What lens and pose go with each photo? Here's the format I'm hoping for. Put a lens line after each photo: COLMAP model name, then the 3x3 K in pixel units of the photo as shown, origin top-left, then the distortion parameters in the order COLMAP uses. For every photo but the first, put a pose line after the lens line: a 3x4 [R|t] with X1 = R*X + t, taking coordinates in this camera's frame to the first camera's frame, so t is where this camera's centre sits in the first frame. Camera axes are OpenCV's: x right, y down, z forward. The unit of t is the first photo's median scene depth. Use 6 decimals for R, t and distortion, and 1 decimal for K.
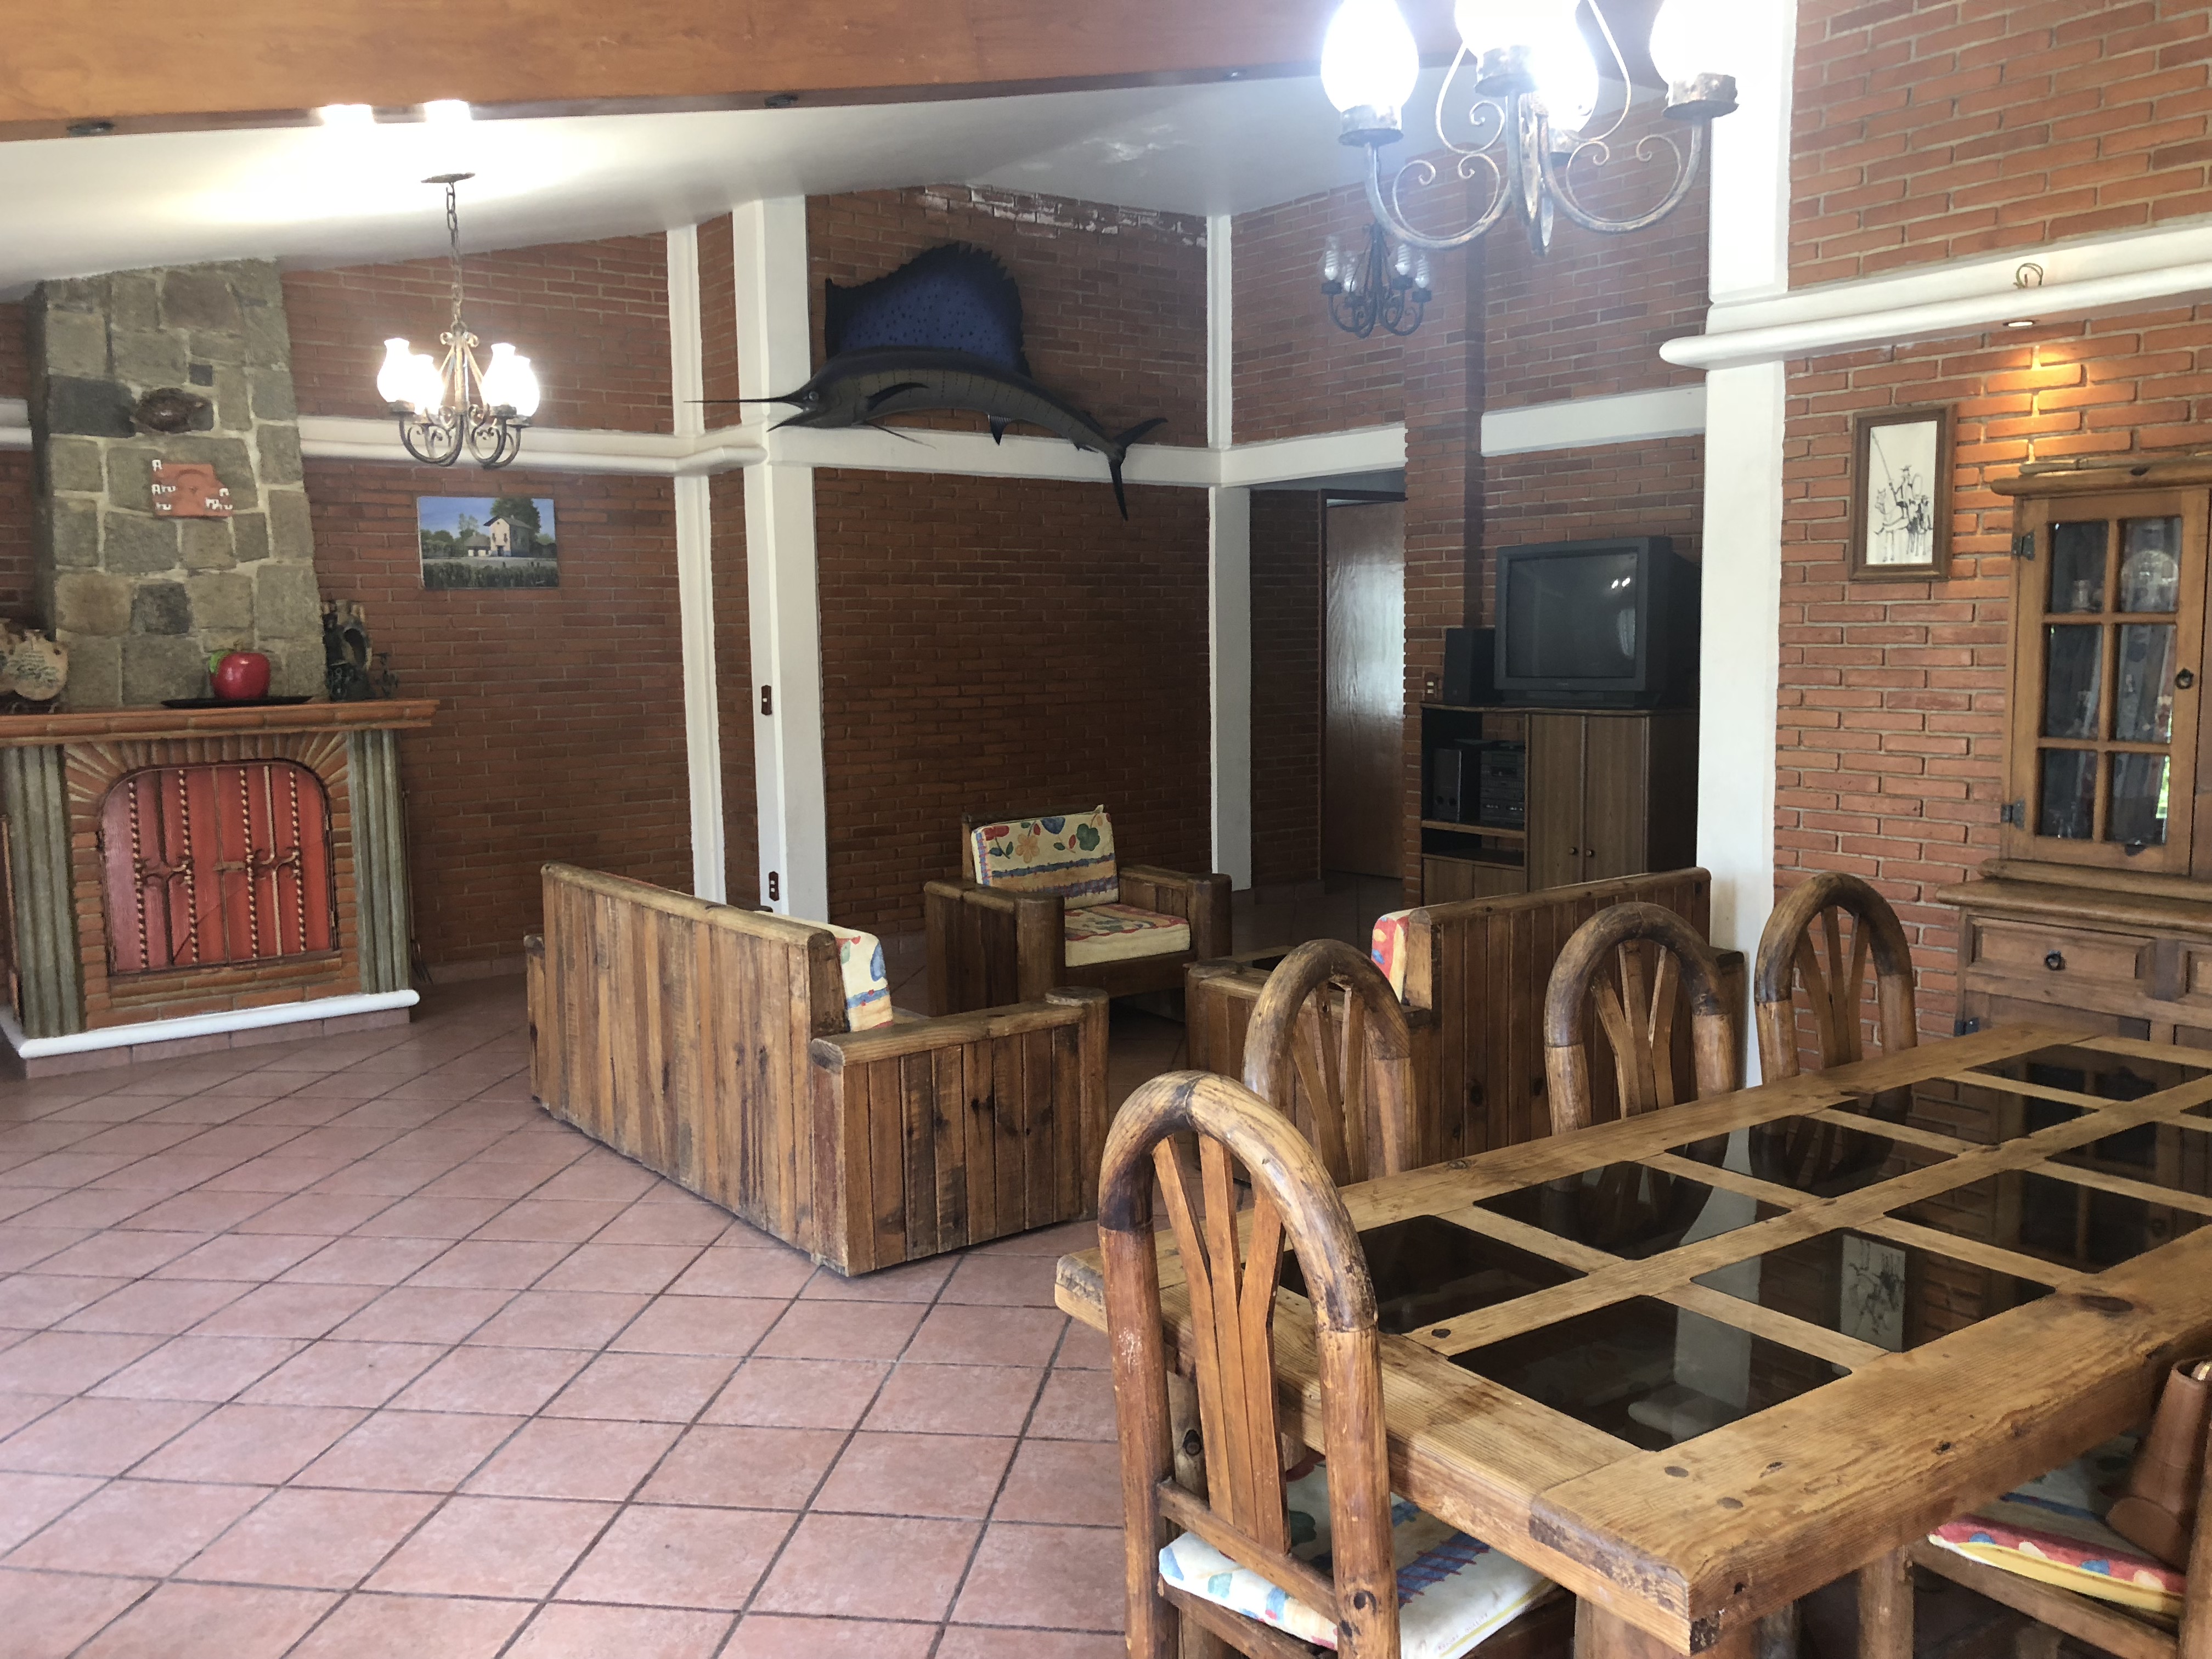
lens RADIAL K [[1800.2, 0, 1118.4], [0, 1800.2, 831.3], [0, 0, 1]] dist [0.042065, -0.044773]
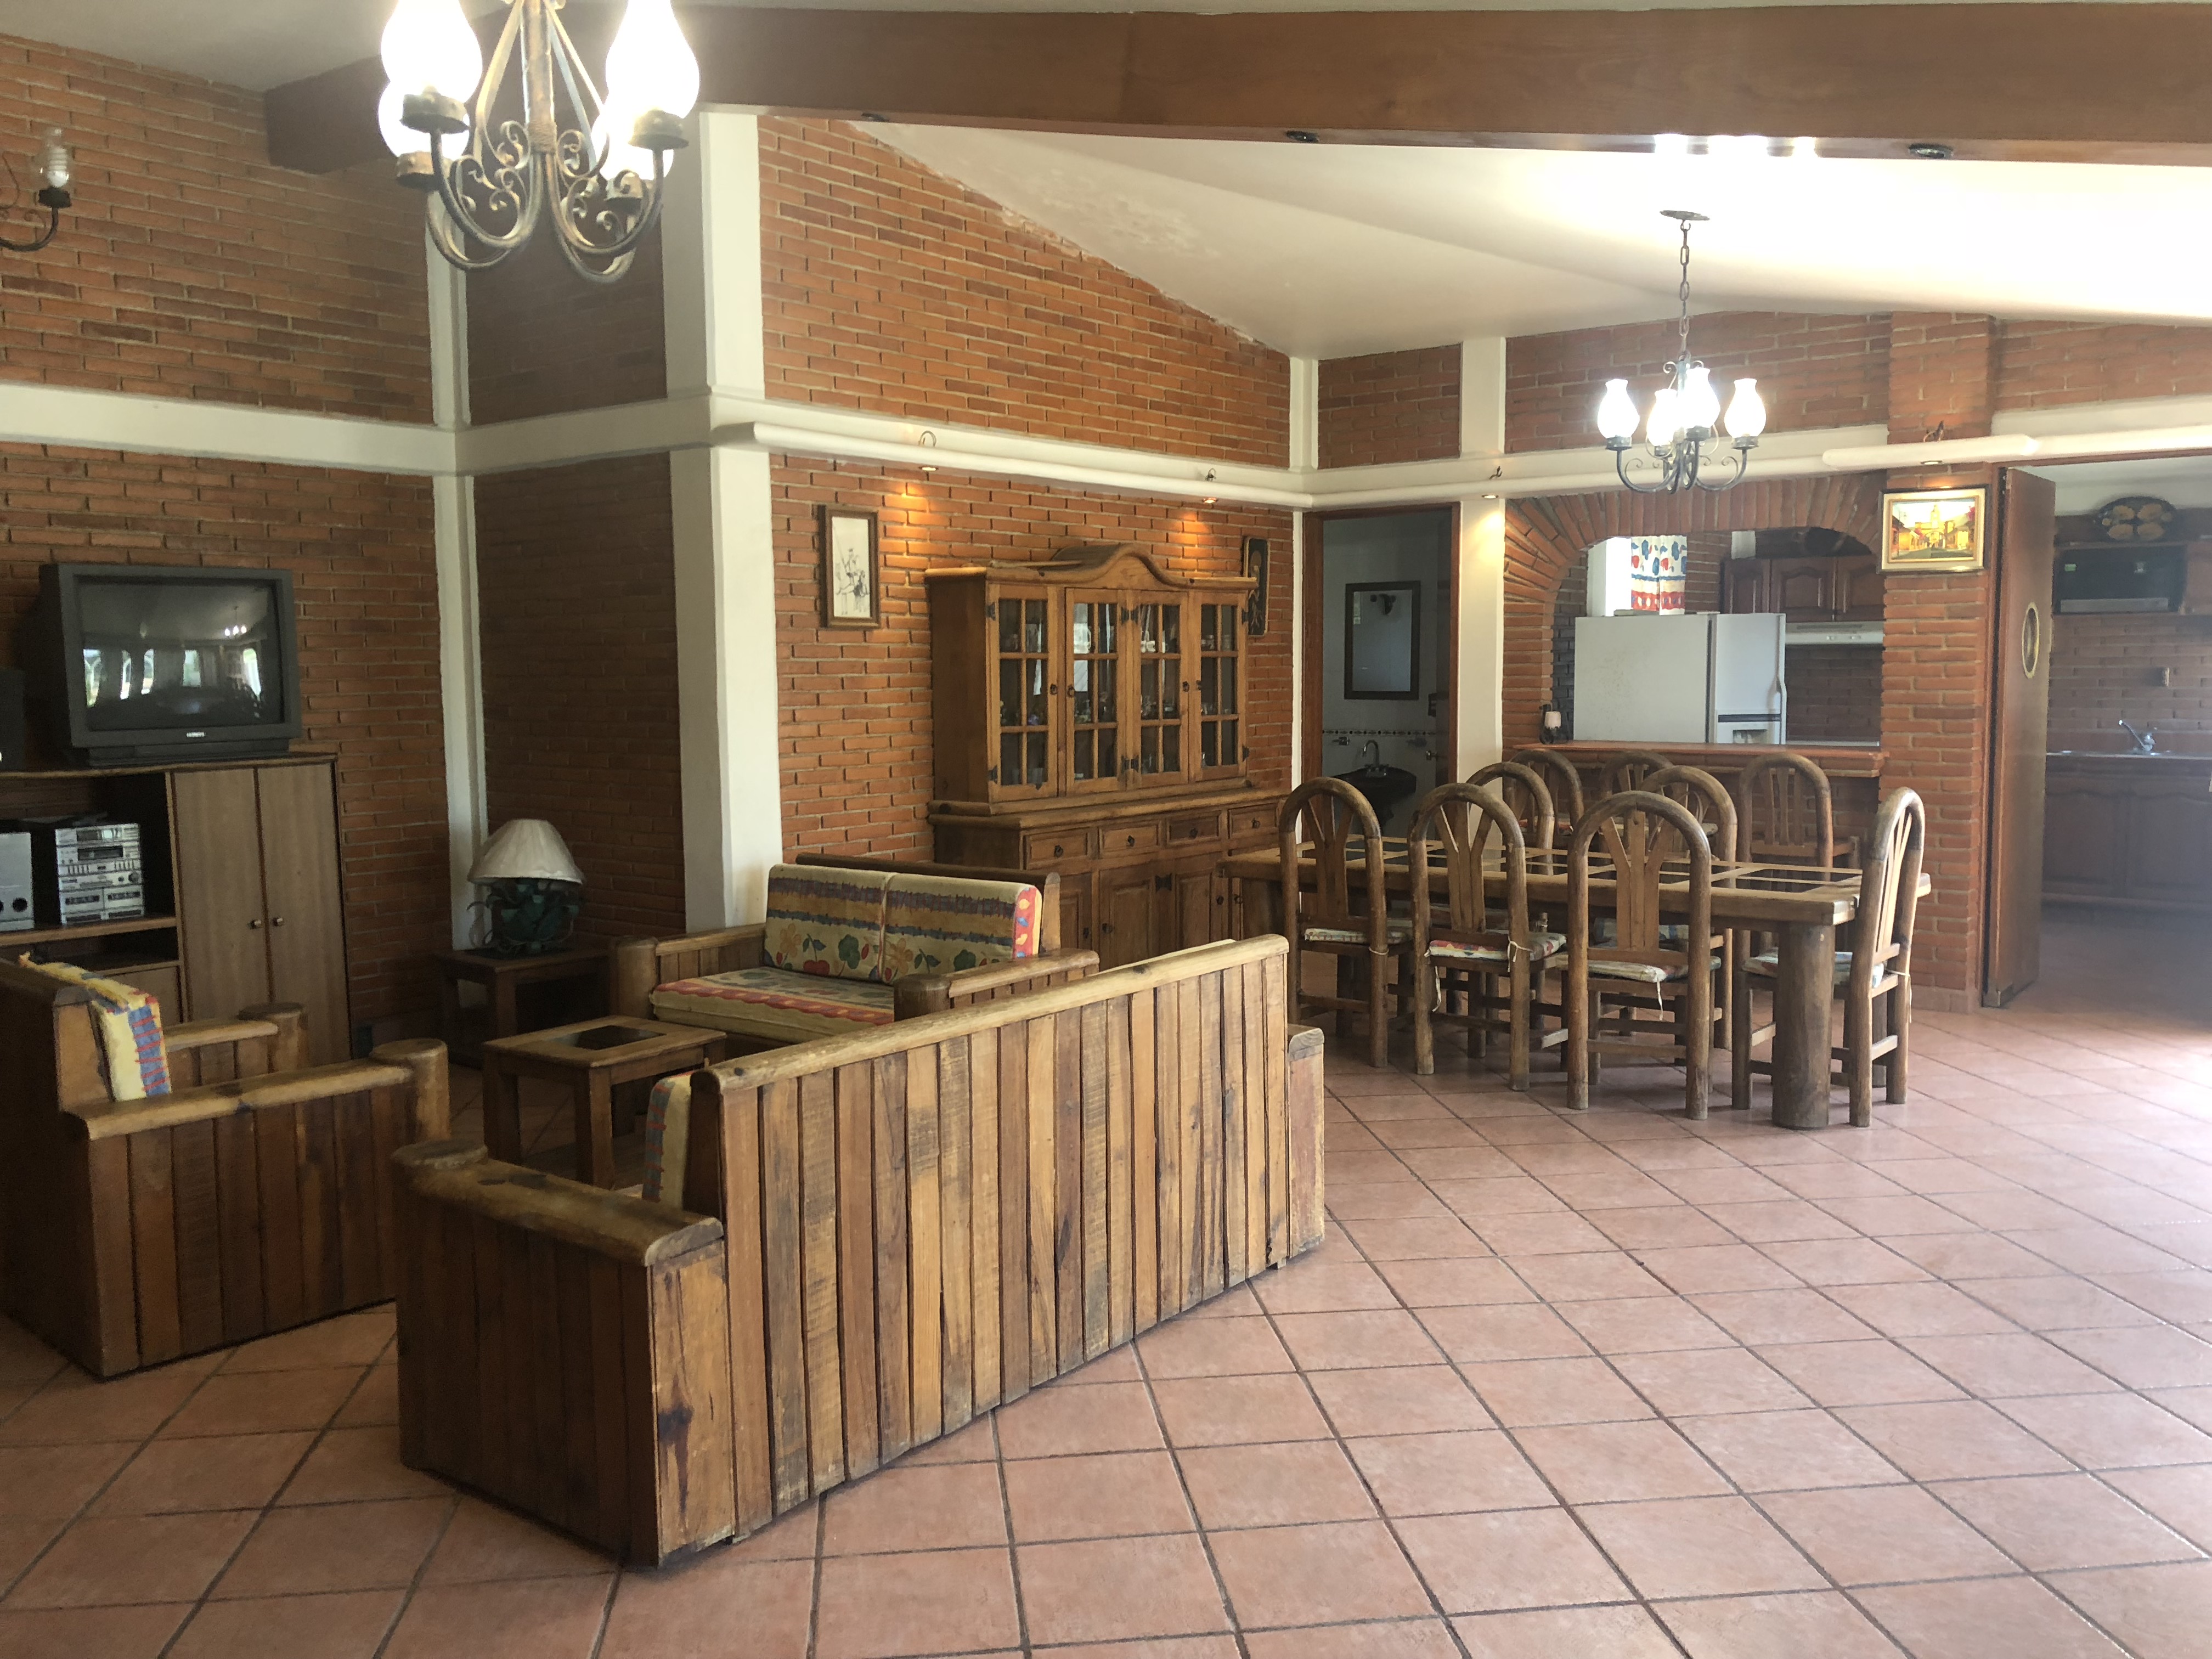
lens RADIAL K [[1800.2, 0, 1105.2], [0, 1800.2, 831.0], [0, 0, 1]] dist [0.042065, -0.044773]
pose [[-0.270033, -0.076033, 0.959844, -0.967627], [0.120572, 0.986360, 0.112054, -0.114585], [-0.955272, 0.145989, -0.257182, 1.178133]]
